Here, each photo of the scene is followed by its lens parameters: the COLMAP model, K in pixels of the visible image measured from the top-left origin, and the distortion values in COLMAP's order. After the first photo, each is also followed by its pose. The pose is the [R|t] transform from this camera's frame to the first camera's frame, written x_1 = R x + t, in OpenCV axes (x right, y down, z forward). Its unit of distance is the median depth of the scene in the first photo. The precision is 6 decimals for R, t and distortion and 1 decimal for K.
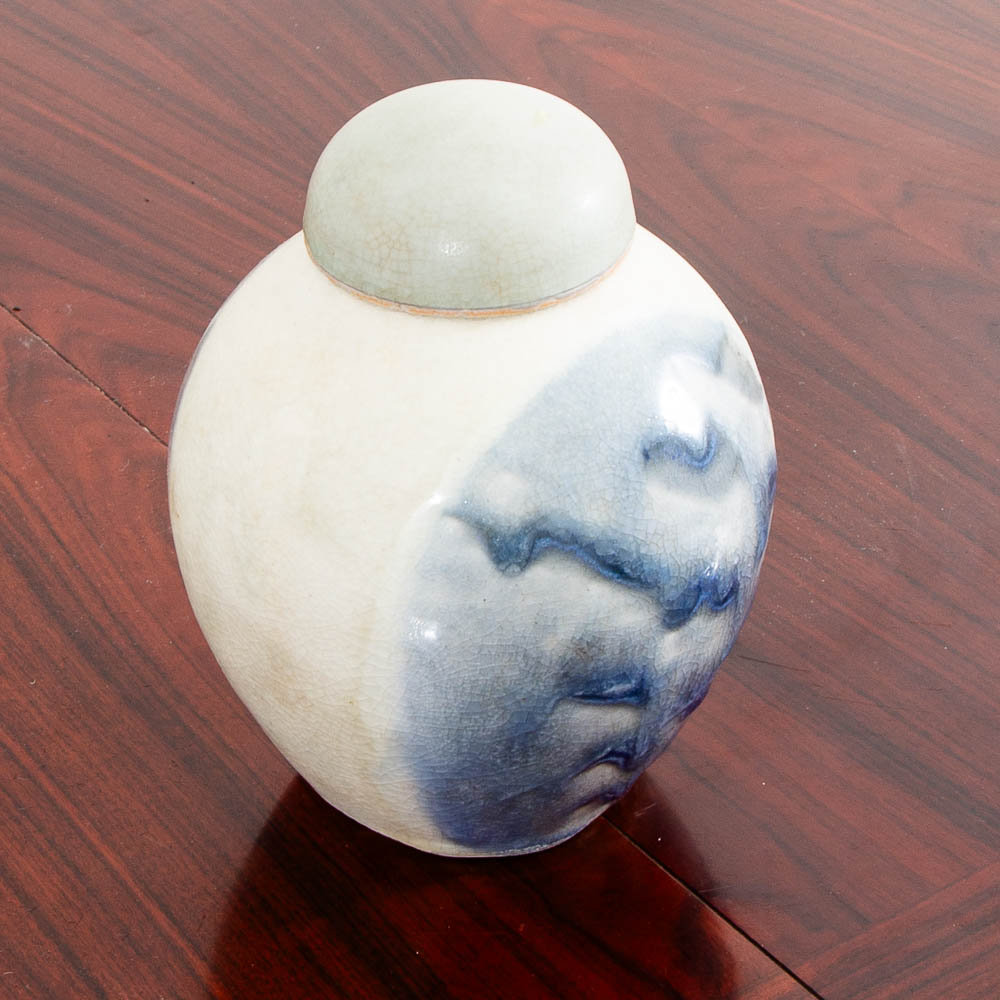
lens RADIAL K [[2957.9, 0, 493.0], [0, 2957.9, 508.5], [0, 0, 1]] dist [0.066722, 0.000000]
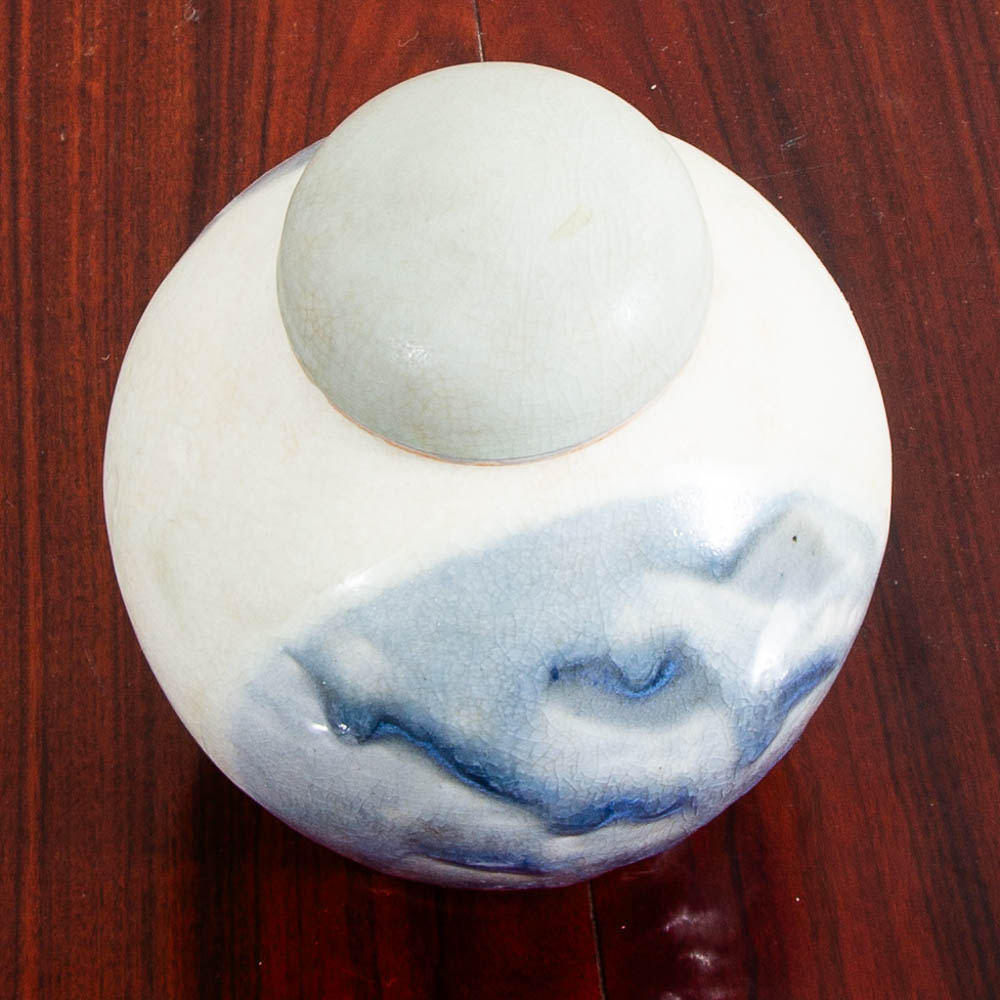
lens RADIAL K [[3968.4, 0, 505.0], [0, 3968.4, 494.1], [0, 0, 1]] dist [0.031839, 0.000000]
pose [[0.871490, 0.415004, -0.261300, 0.292295], [-0.264618, 0.846526, 0.461920, -0.534912], [0.412896, -0.333414, 0.847556, 0.123054]]
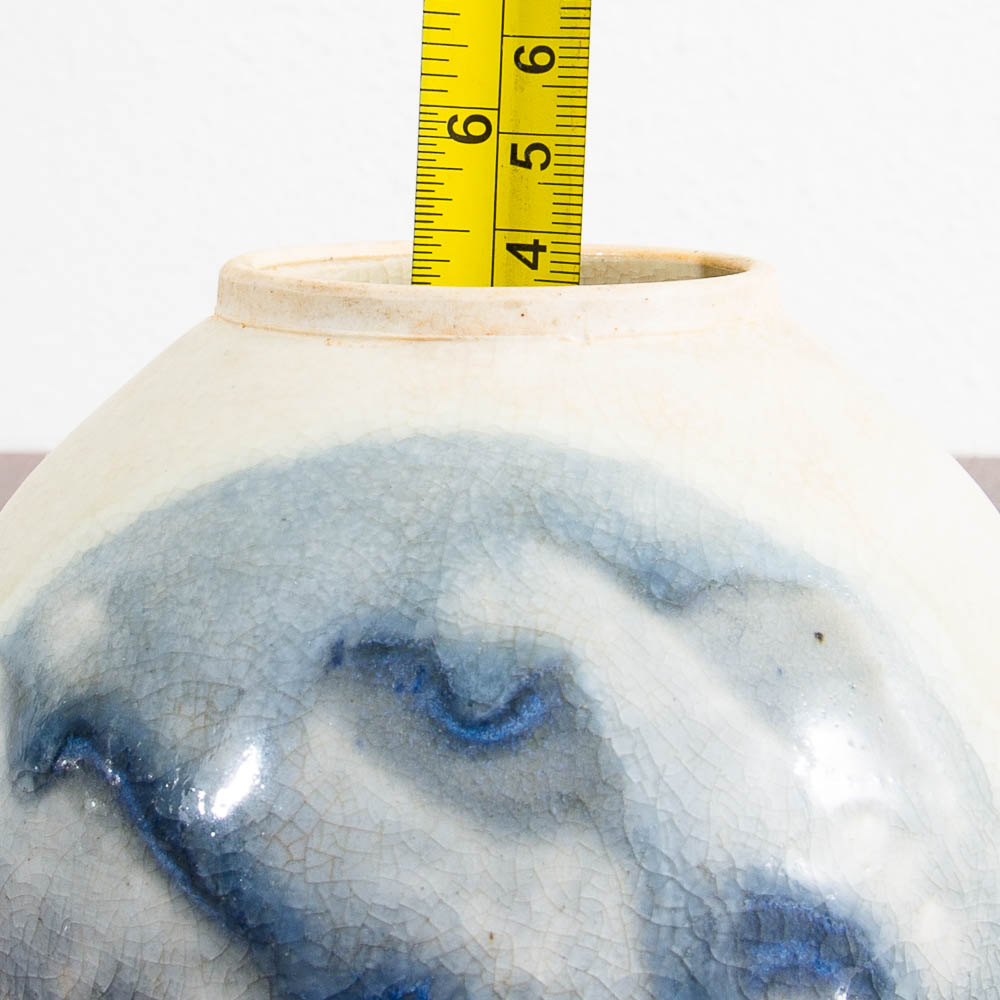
lens RADIAL K [[2957.9, 0, 501.6], [0, 2957.9, 493.9], [0, 0, 1]] dist [0.066722, 0.000000]
pose [[0.594349, 0.128698, -0.793843, 0.428482], [-0.429652, 0.885244, -0.178164, 0.030818], [0.679815, 0.446967, 0.581439, 0.732712]]
